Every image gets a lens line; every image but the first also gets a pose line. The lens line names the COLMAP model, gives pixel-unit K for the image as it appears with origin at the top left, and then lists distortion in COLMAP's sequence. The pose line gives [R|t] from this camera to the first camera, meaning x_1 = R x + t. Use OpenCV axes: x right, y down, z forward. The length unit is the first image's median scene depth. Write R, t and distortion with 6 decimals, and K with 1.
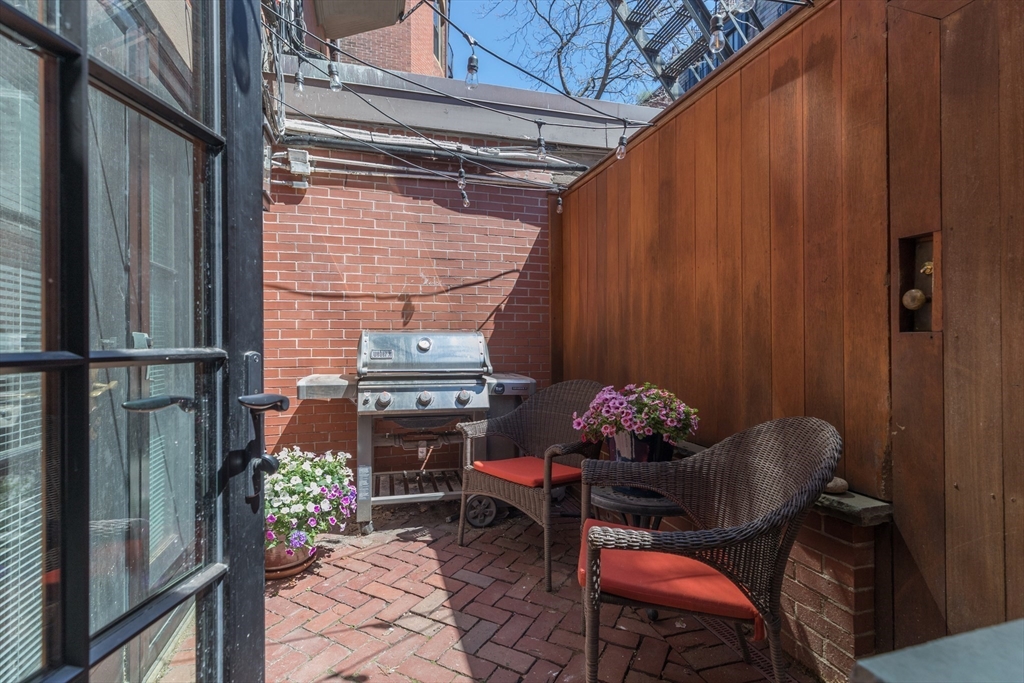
lens RADIAL K [[472.8, 0, 500.9], [0, 472.8, 332.9], [0, 0, 1]] dist [0.004374, 0.000721]
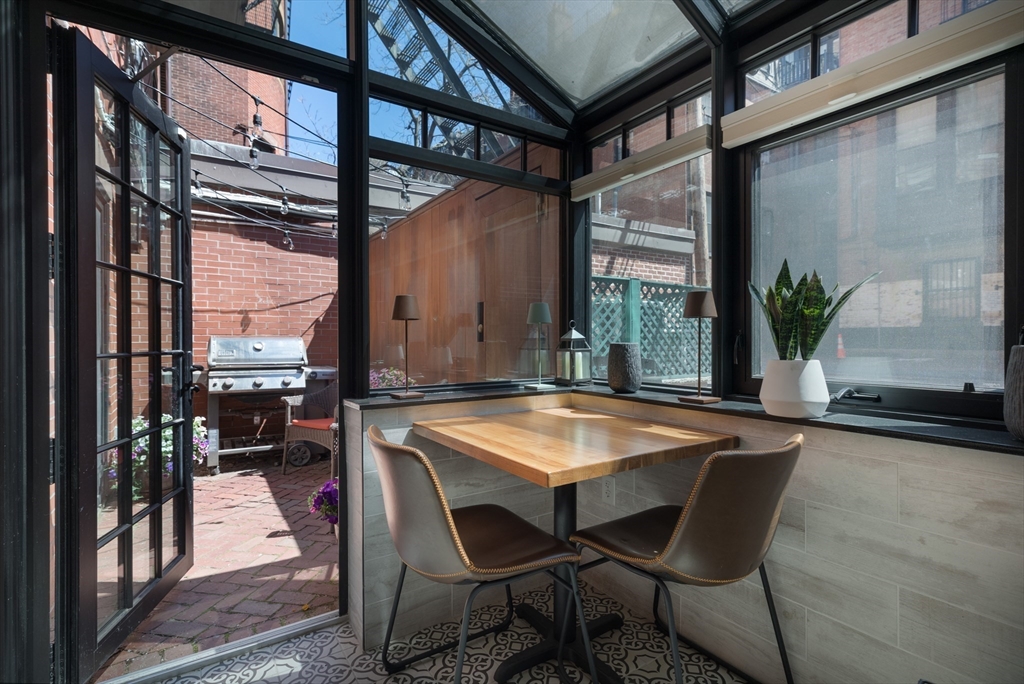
lens RADIAL K [[472.8, 0, 500.9], [0, 472.8, 333.4], [0, 0, 1]] dist [0.004374, 0.000721]
pose [[0.954092, 0.003126, 0.299498, 0.121565], [-0.004406, 0.999984, 0.003598, -0.025205], [-0.299481, -0.004752, 0.954090, -0.659870]]
